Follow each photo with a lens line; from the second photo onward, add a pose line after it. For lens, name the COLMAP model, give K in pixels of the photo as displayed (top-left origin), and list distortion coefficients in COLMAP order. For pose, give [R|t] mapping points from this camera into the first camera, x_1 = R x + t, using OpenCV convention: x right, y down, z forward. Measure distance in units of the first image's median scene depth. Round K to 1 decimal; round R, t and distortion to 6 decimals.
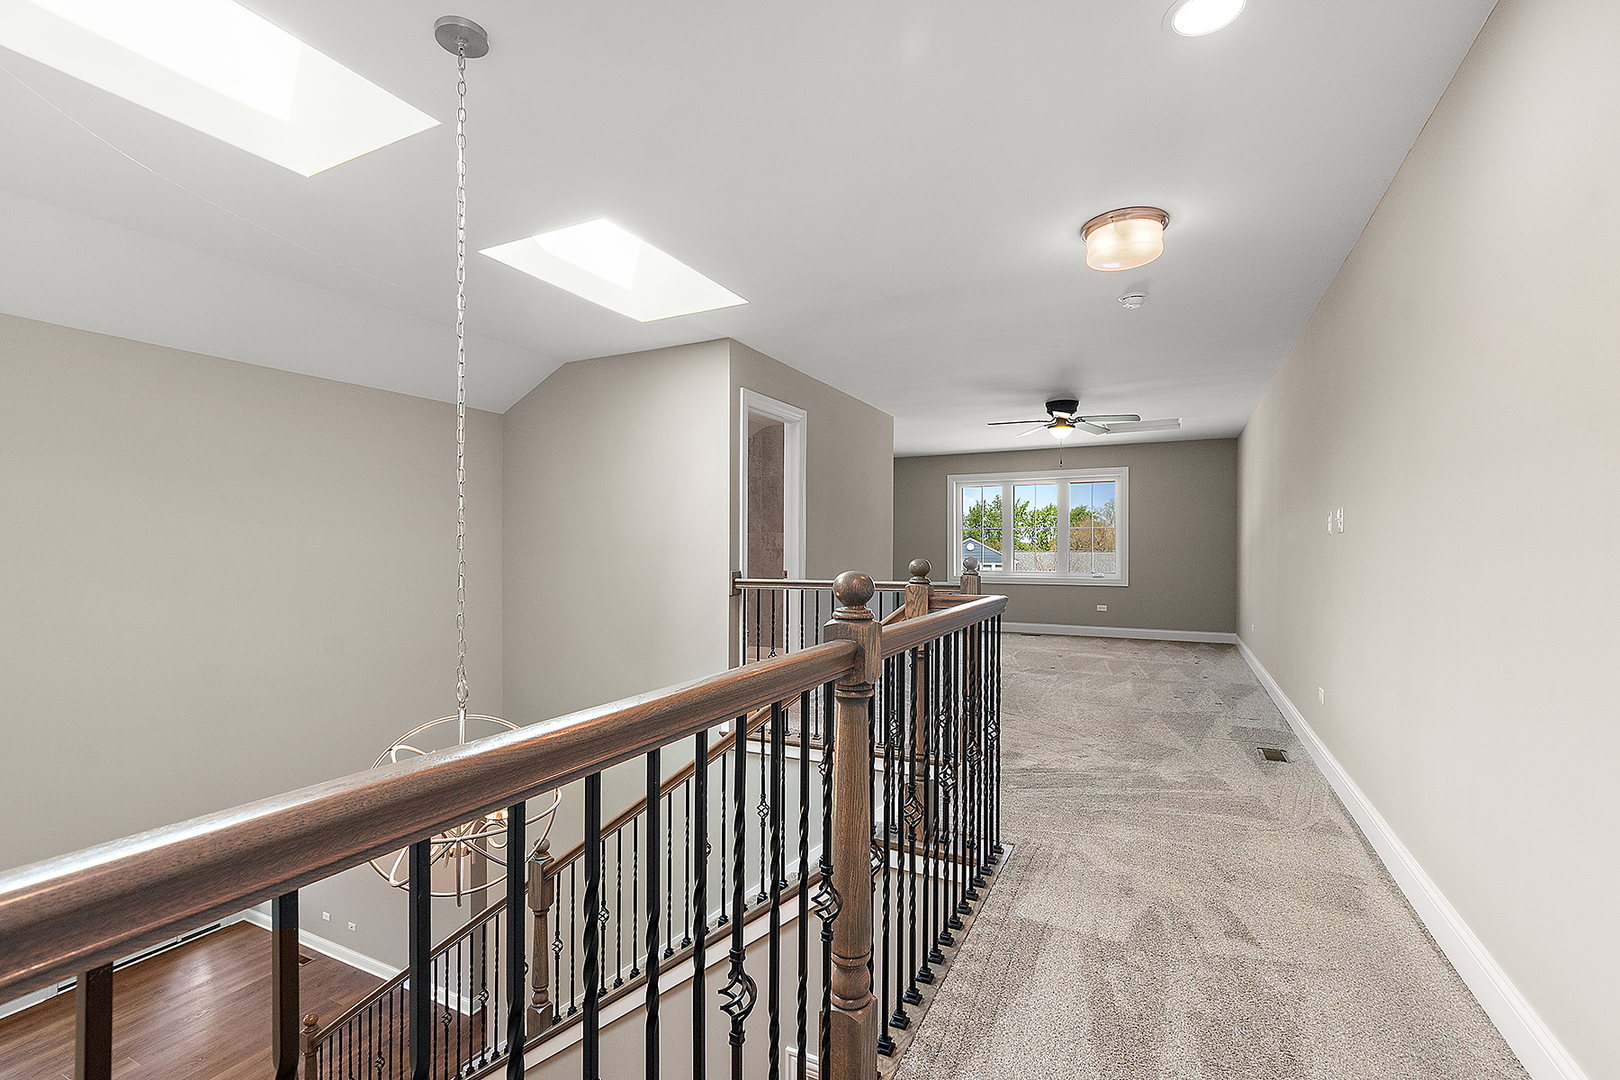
lens RADIAL K [[728.1, 0, 801.0], [0, 728.1, 534.2], [0, 0, 1]] dist [0.000746, 0.001090]
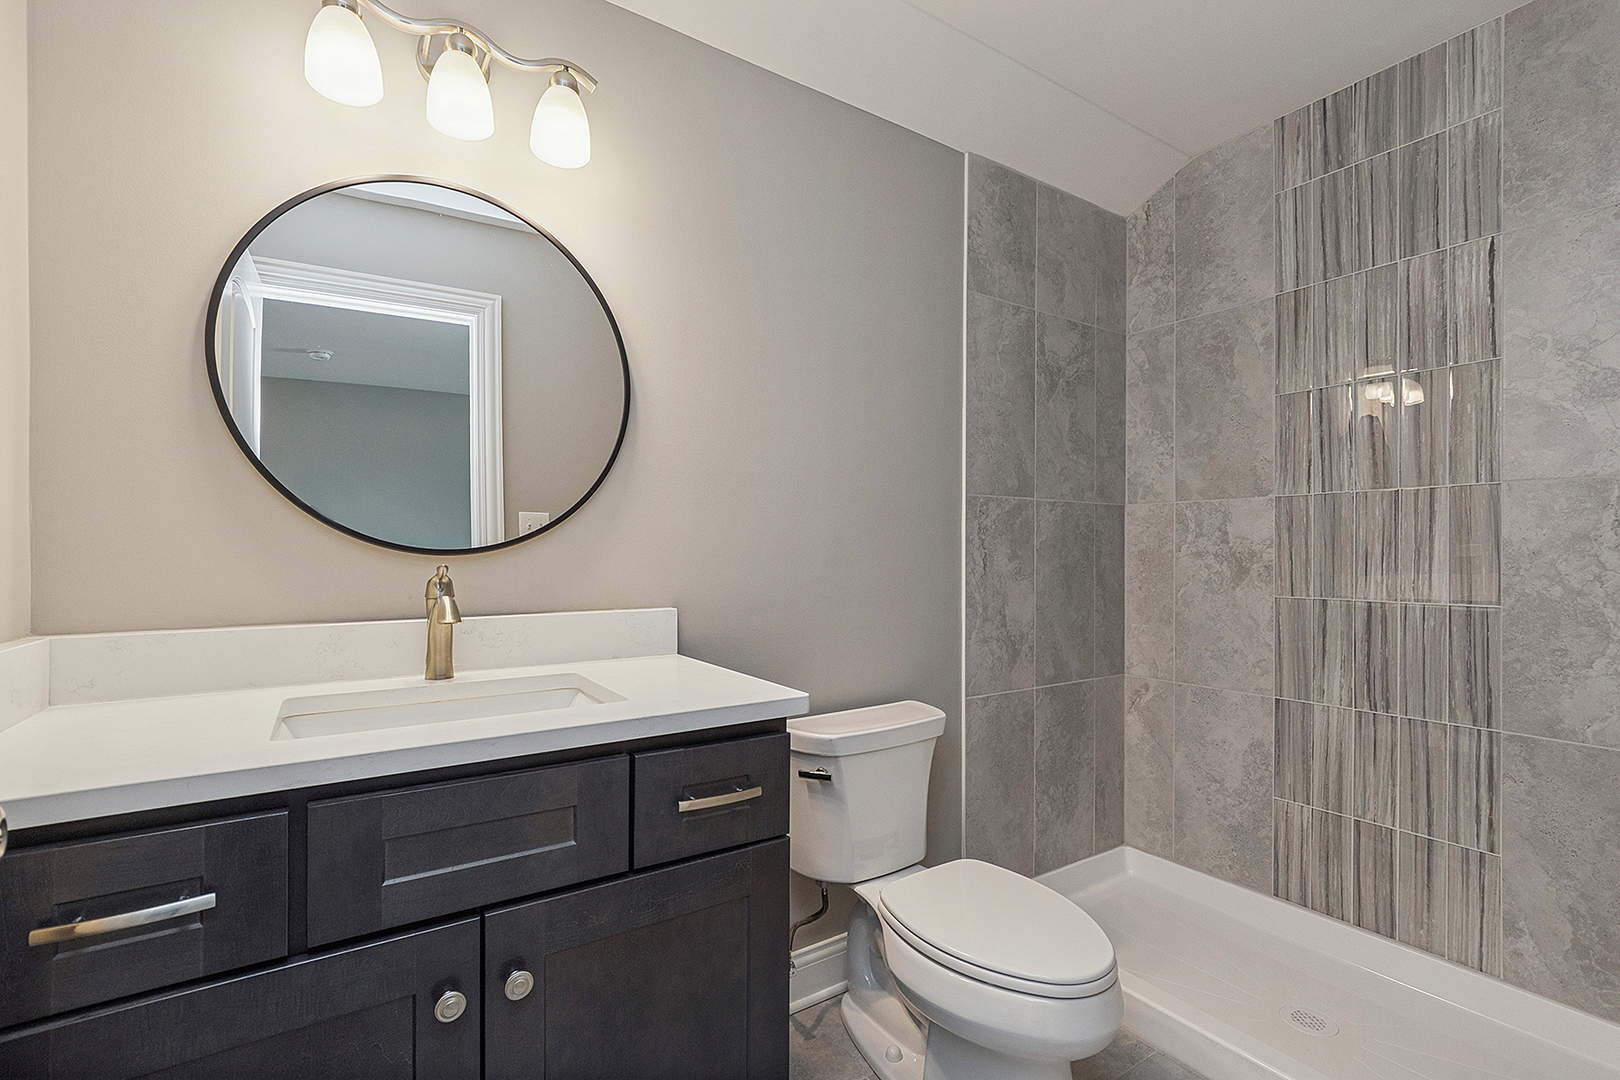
lens RADIAL K [[728.1, 0, 814.2], [0, 728.1, 537.0], [0, 0, 1]] dist [0.000746, 0.001090]
pose [[0.875909, -0.005416, -0.482446, -0.036424], [0.010074, 0.999924, 0.007063, 0.009473], [0.482371, -0.011047, 0.875897, 0.596120]]
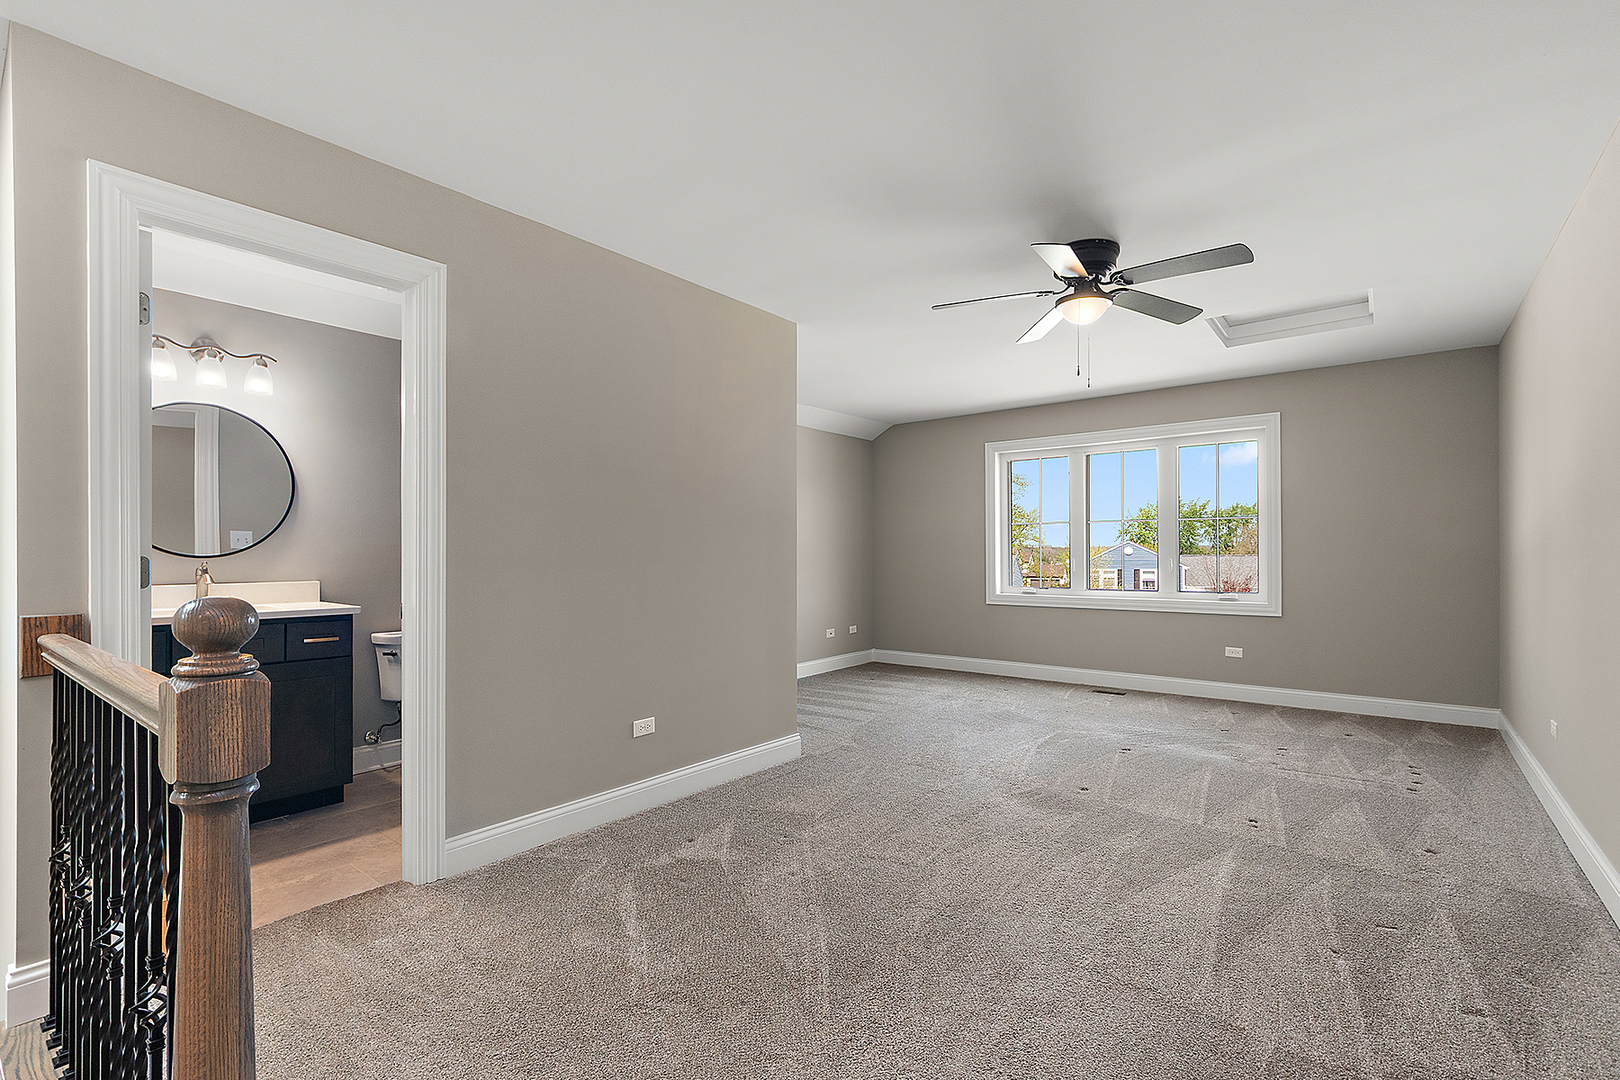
lens RADIAL K [[728.1, 0, 803.2], [0, 728.1, 548.6], [0, 0, 1]] dist [0.000746, 0.001090]
pose [[0.977798, -0.007326, -0.209419, 0.214637], [0.009769, 0.999896, 0.010634, 0.007730], [0.209320, -0.012444, 0.977768, 0.380009]]
